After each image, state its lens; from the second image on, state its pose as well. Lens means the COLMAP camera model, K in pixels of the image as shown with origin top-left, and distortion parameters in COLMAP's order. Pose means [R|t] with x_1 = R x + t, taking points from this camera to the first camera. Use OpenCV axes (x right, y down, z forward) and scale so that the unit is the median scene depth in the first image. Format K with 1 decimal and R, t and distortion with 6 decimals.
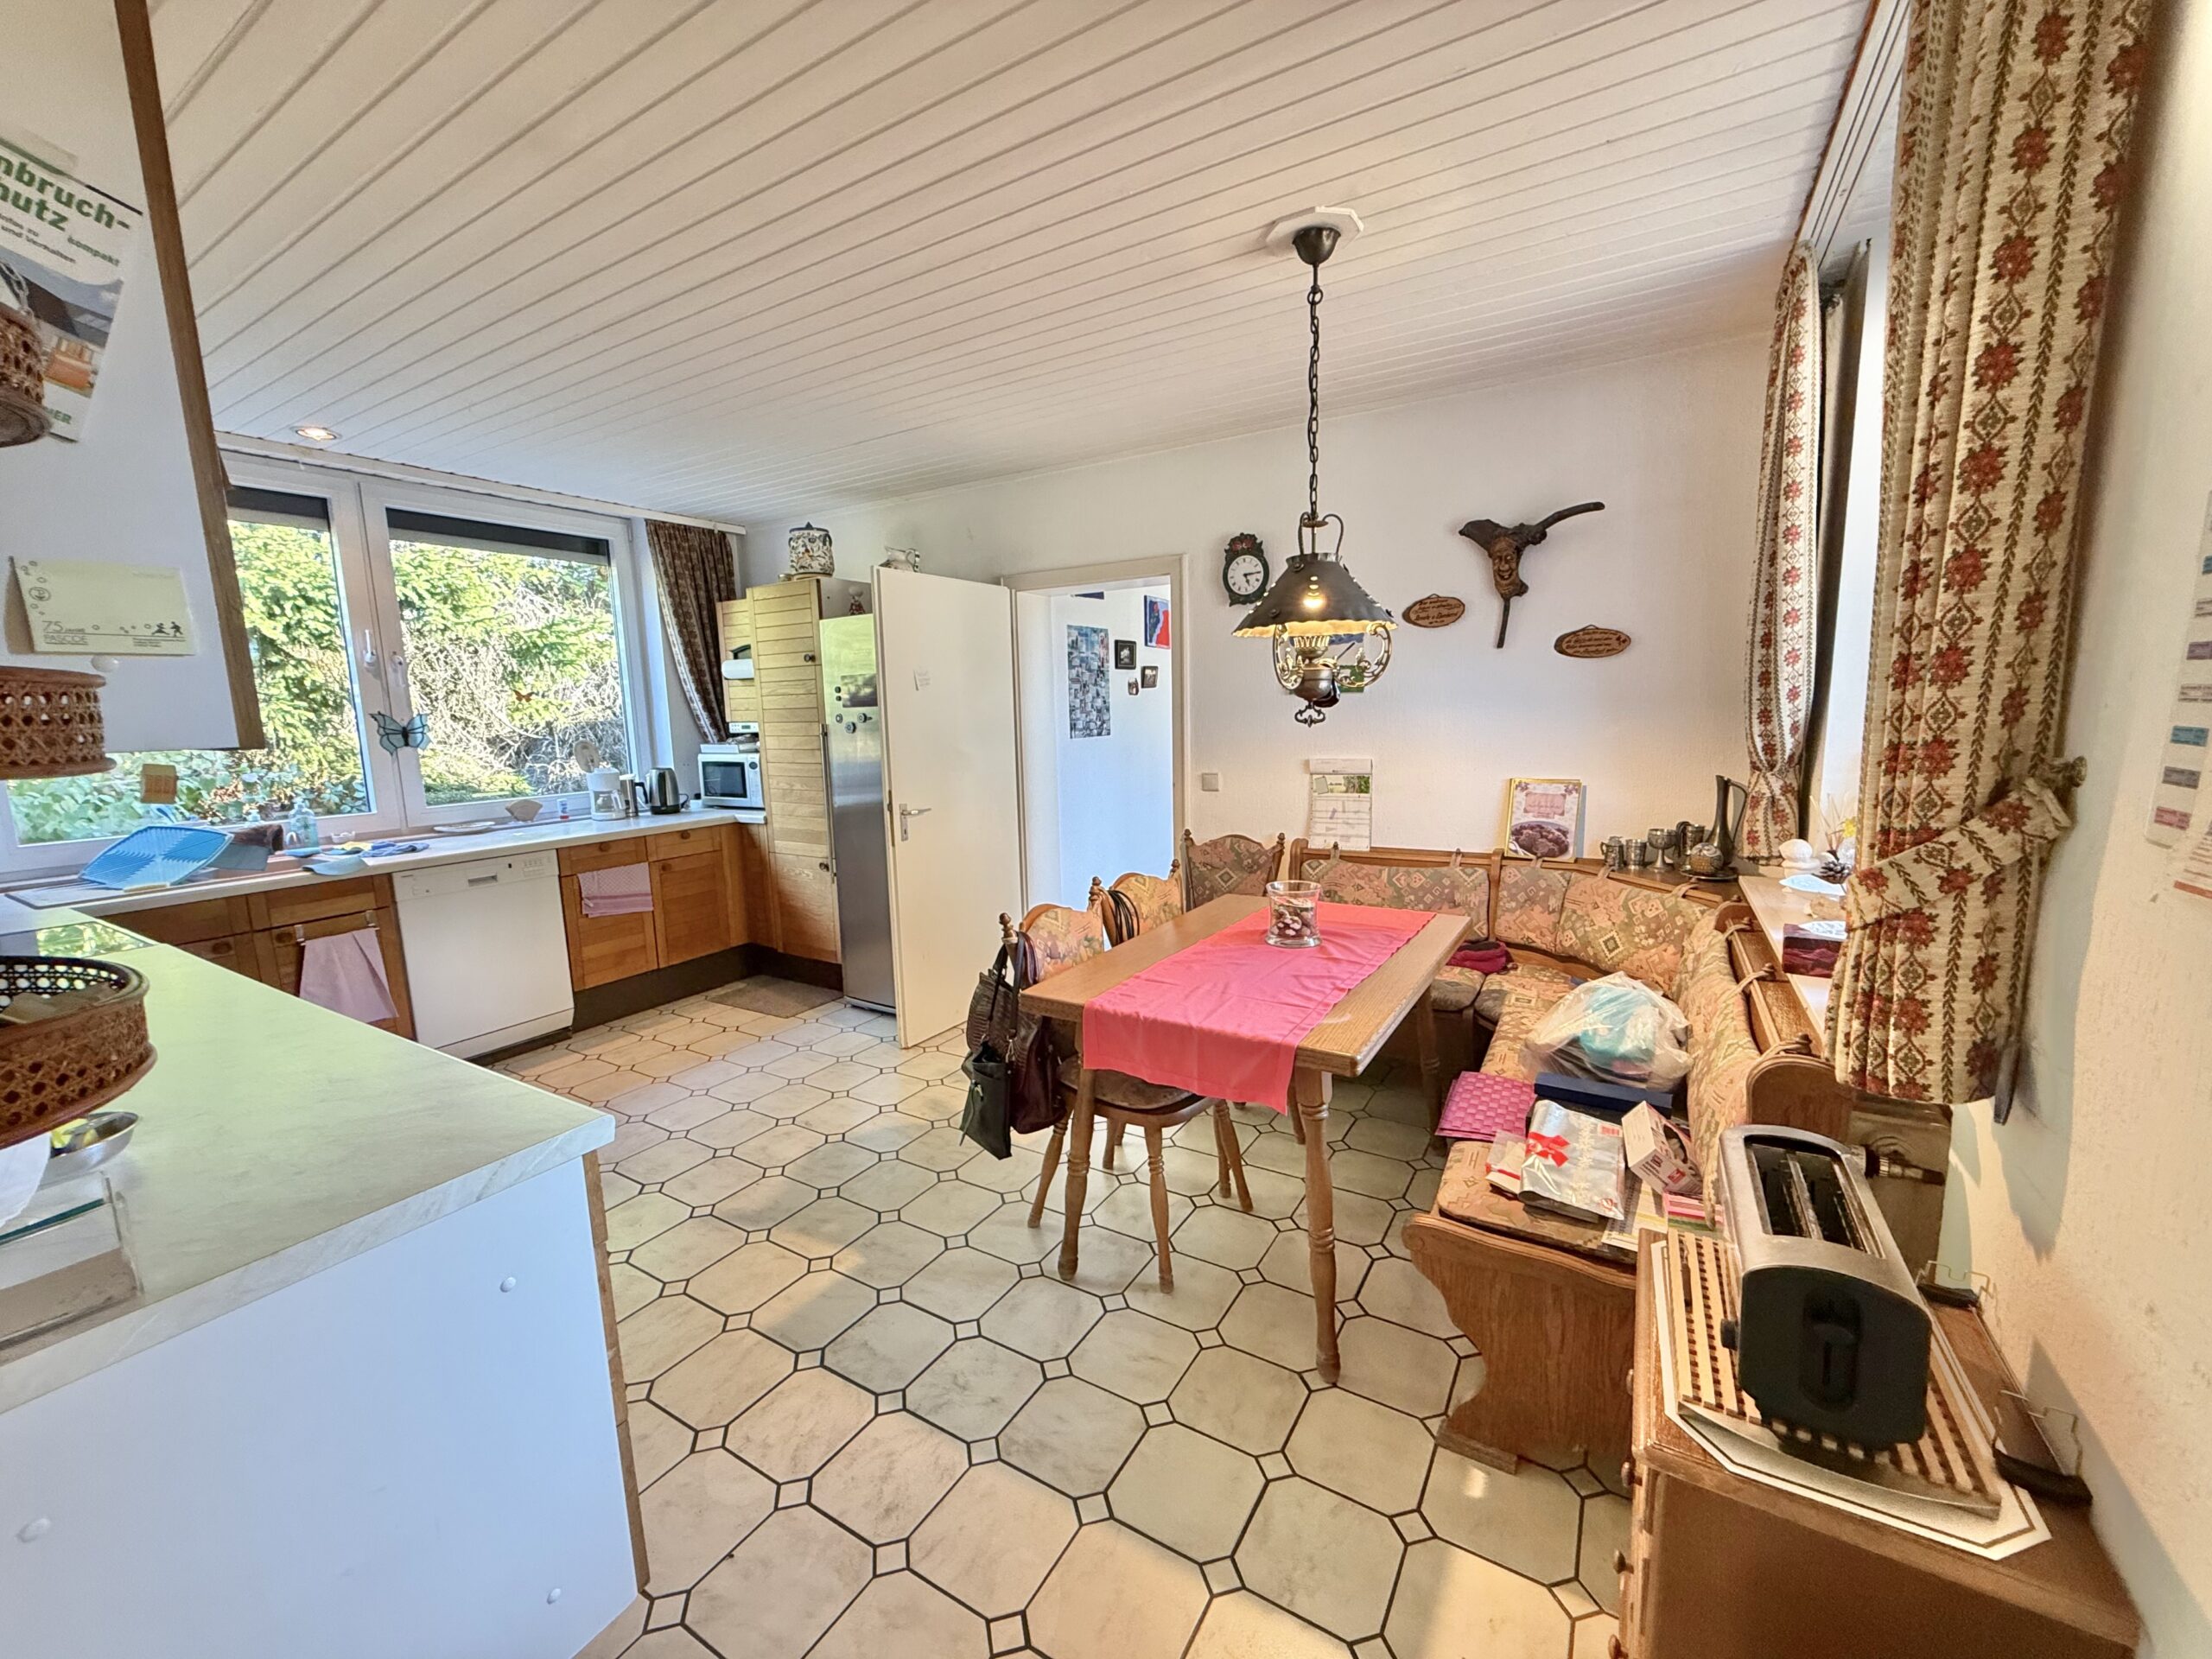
lens RADIAL K [[885.2, 0, 1092.3], [0, 885.2, 825.5], [0, 0, 1]] dist [-0.002213, 0.001201]
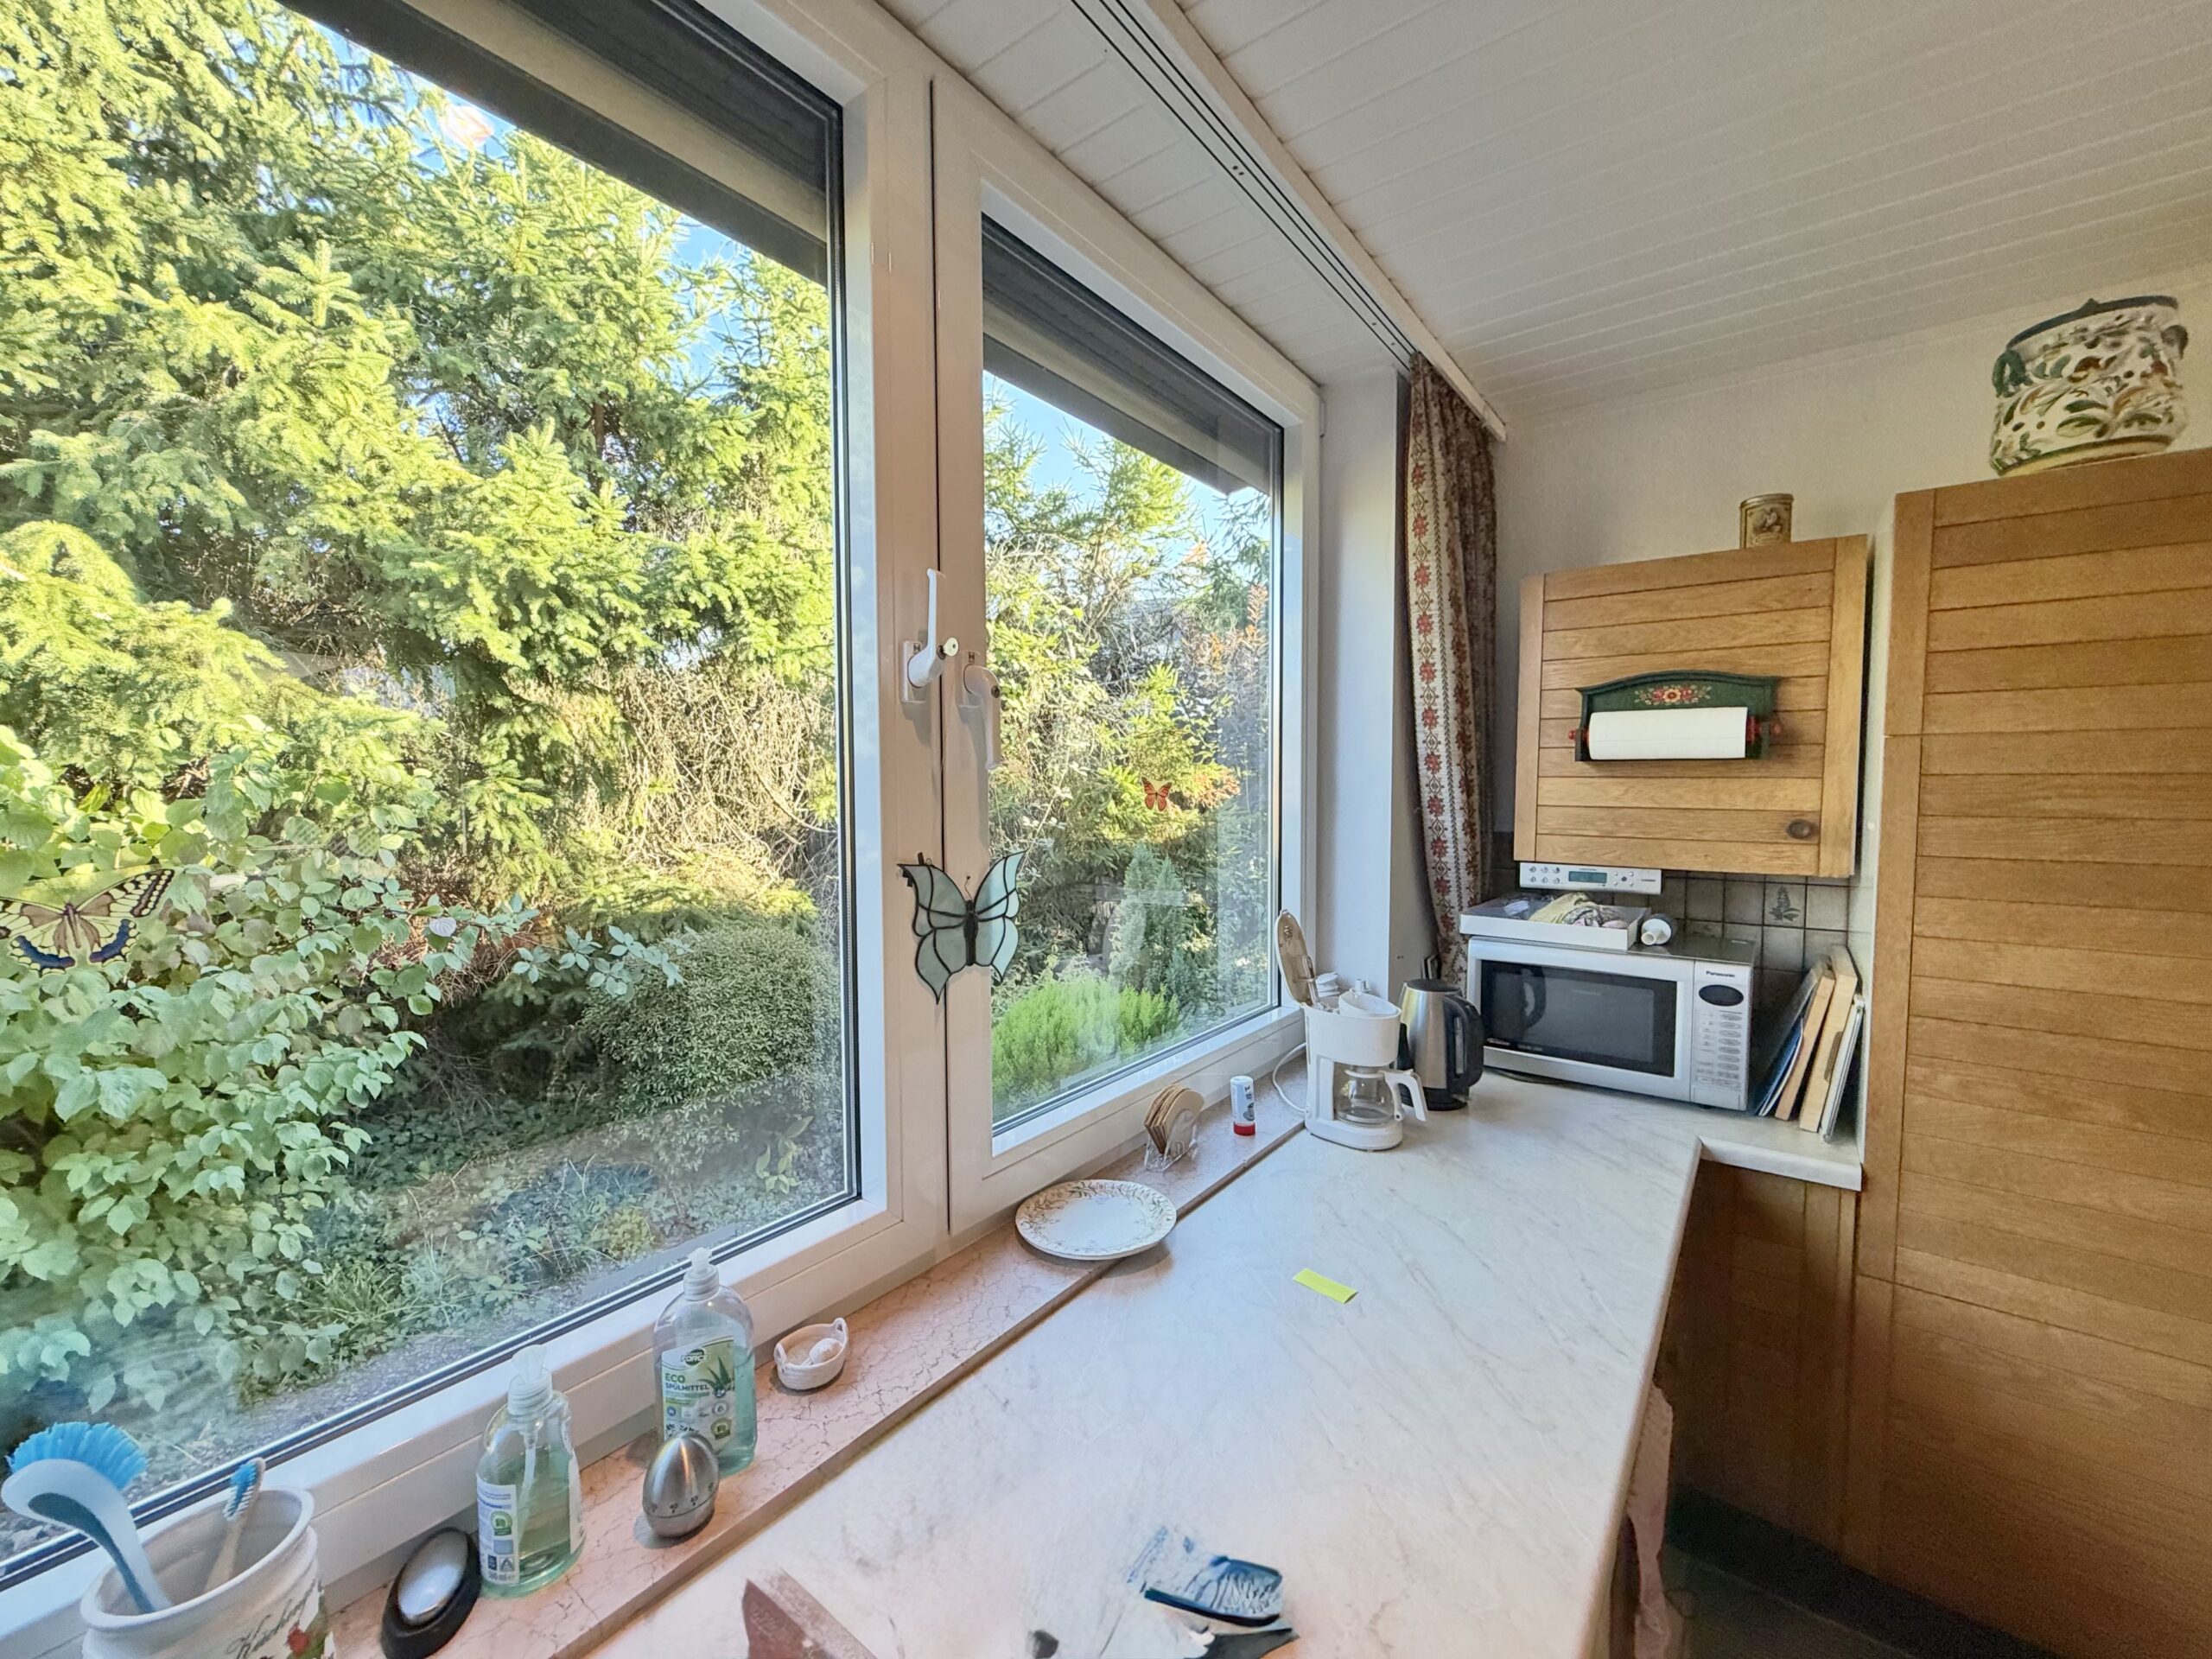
lens RADIAL K [[885.2, 0, 1105.9], [0, 885.2, 827.6], [0, 0, 1]] dist [-0.002213, 0.001201]
pose [[0.995218, 0.030116, -0.092919, -0.680624], [-0.037482, 0.996203, -0.078582, -0.111101], [0.090199, 0.081689, 0.992568, 0.675832]]
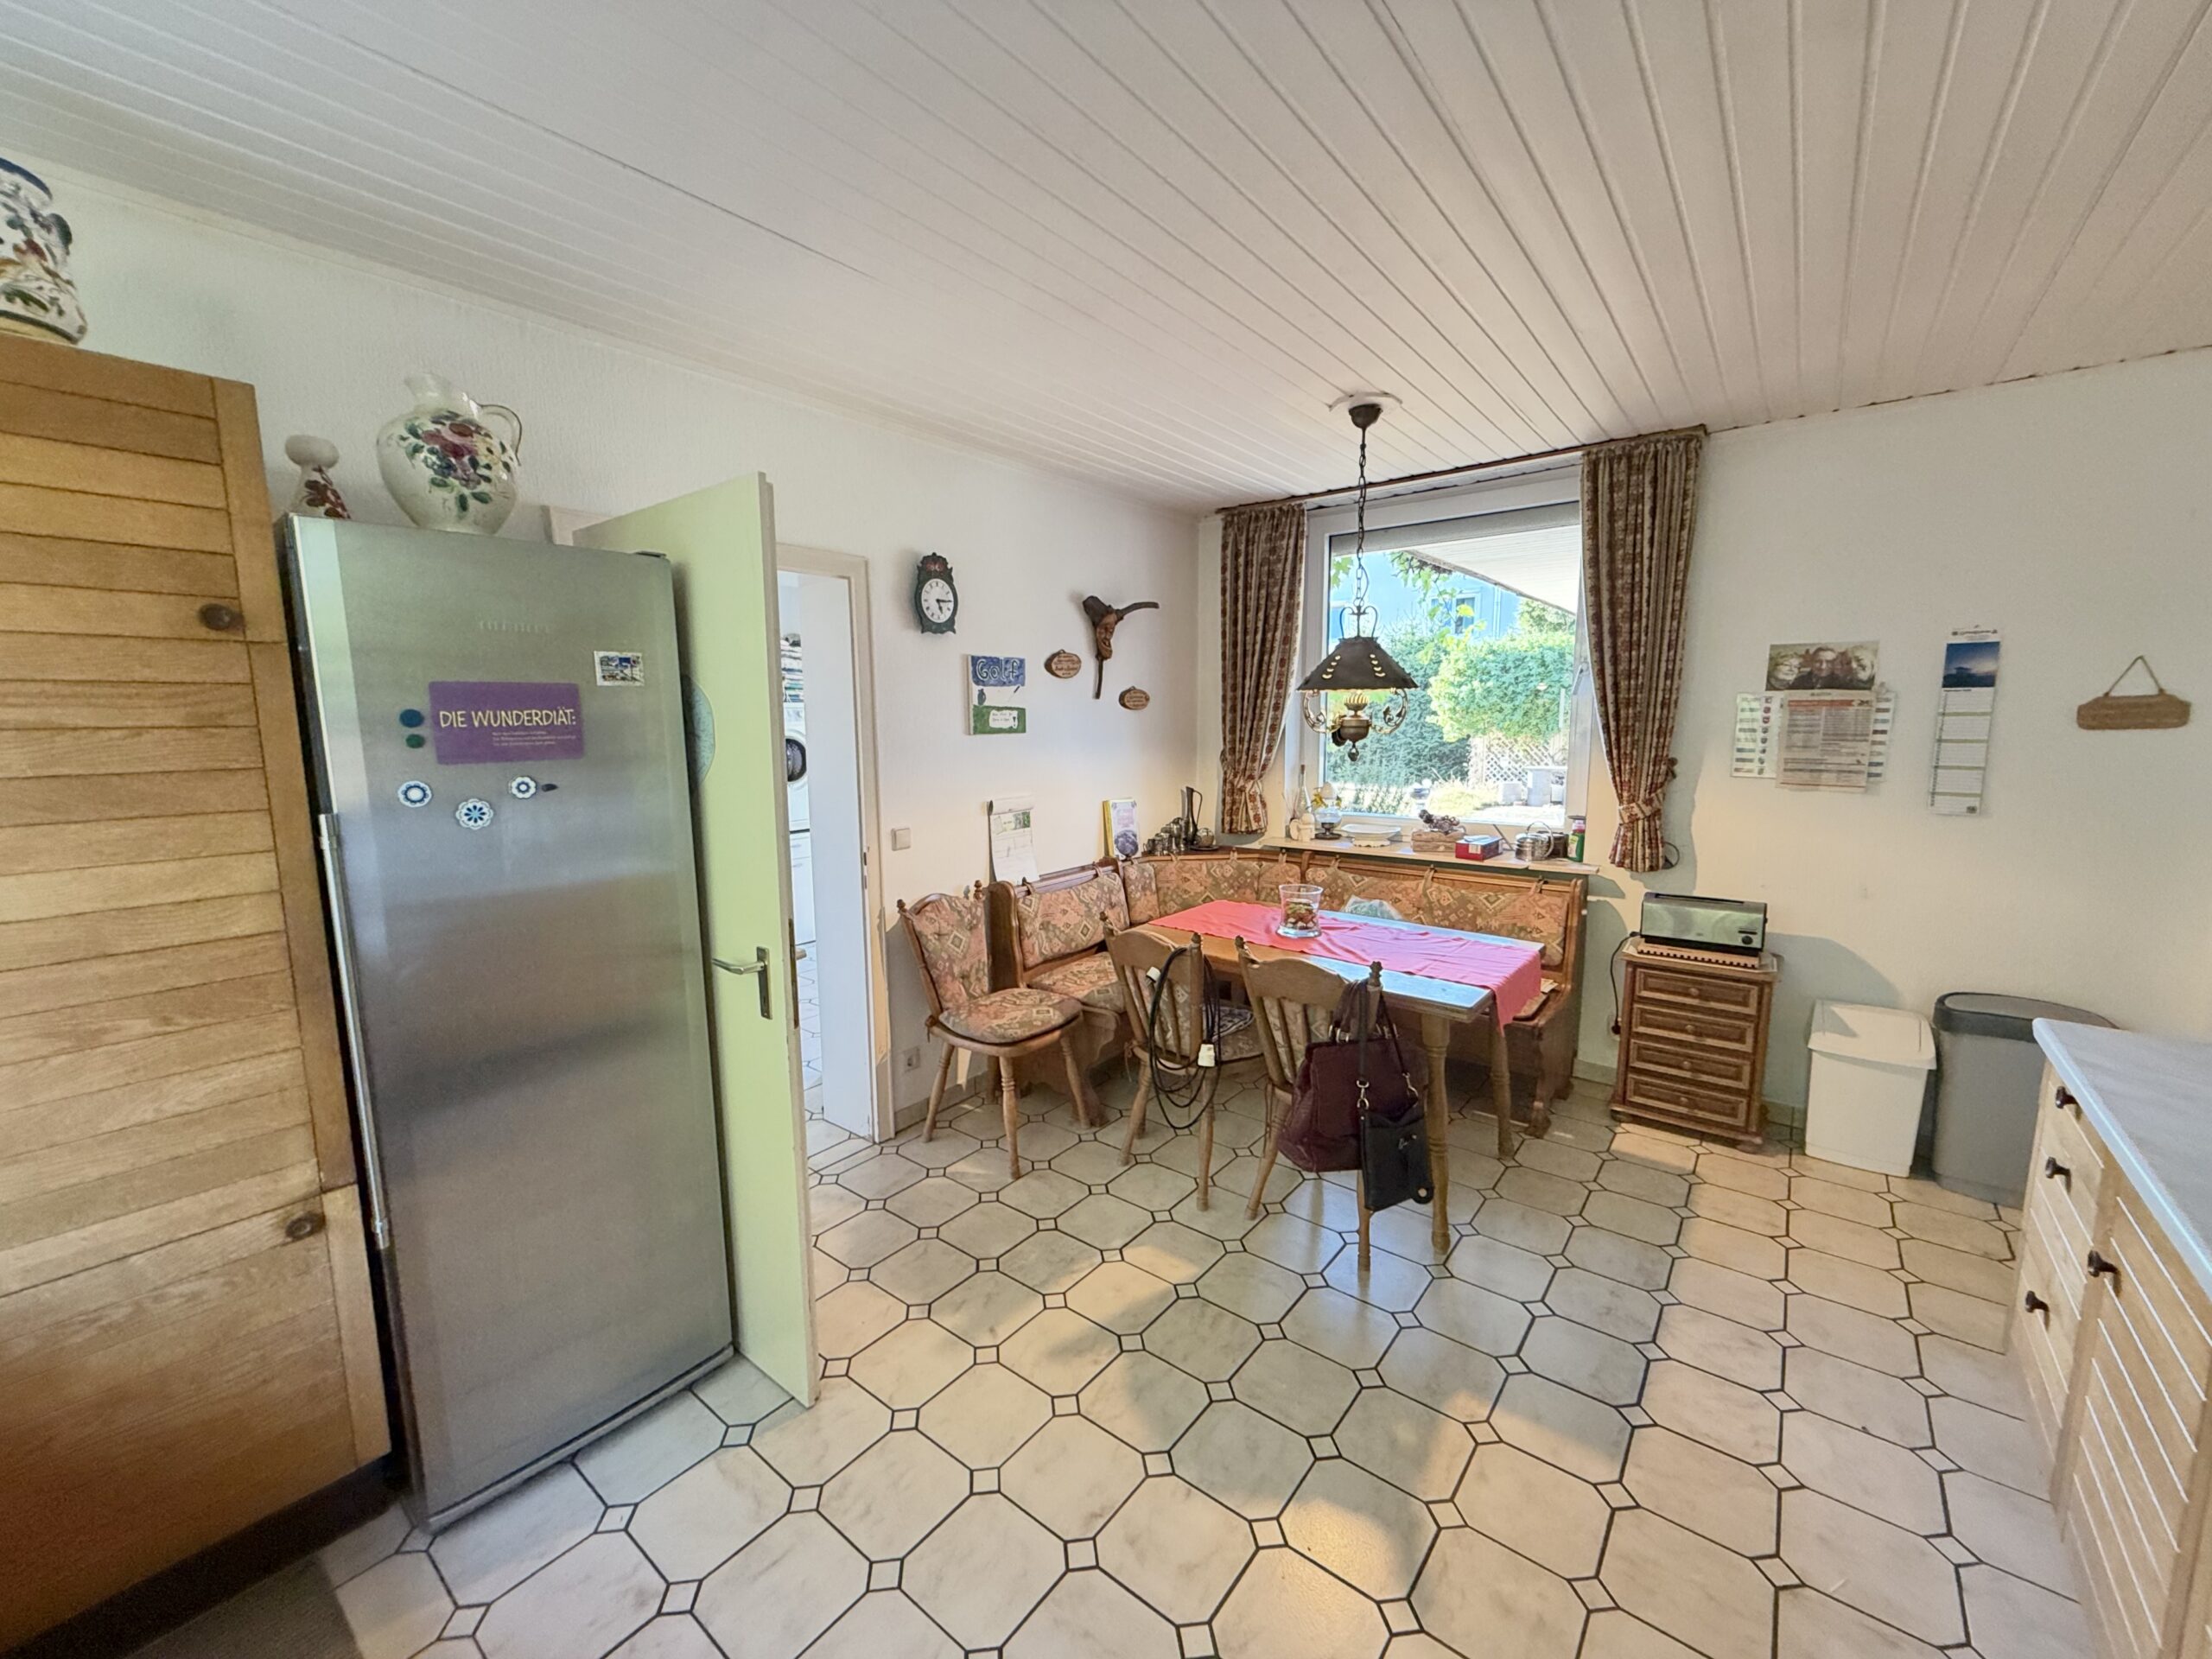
lens RADIAL K [[885.2, 0, 1096.8], [0, 885.2, 824.2], [0, 0, 1]] dist [-0.002213, 0.001201]
pose [[0.119214, -0.099165, 0.987904, -0.600127], [0.136709, 0.987162, 0.082594, -0.095754], [-0.983412, 0.125209, 0.131240, 0.638600]]
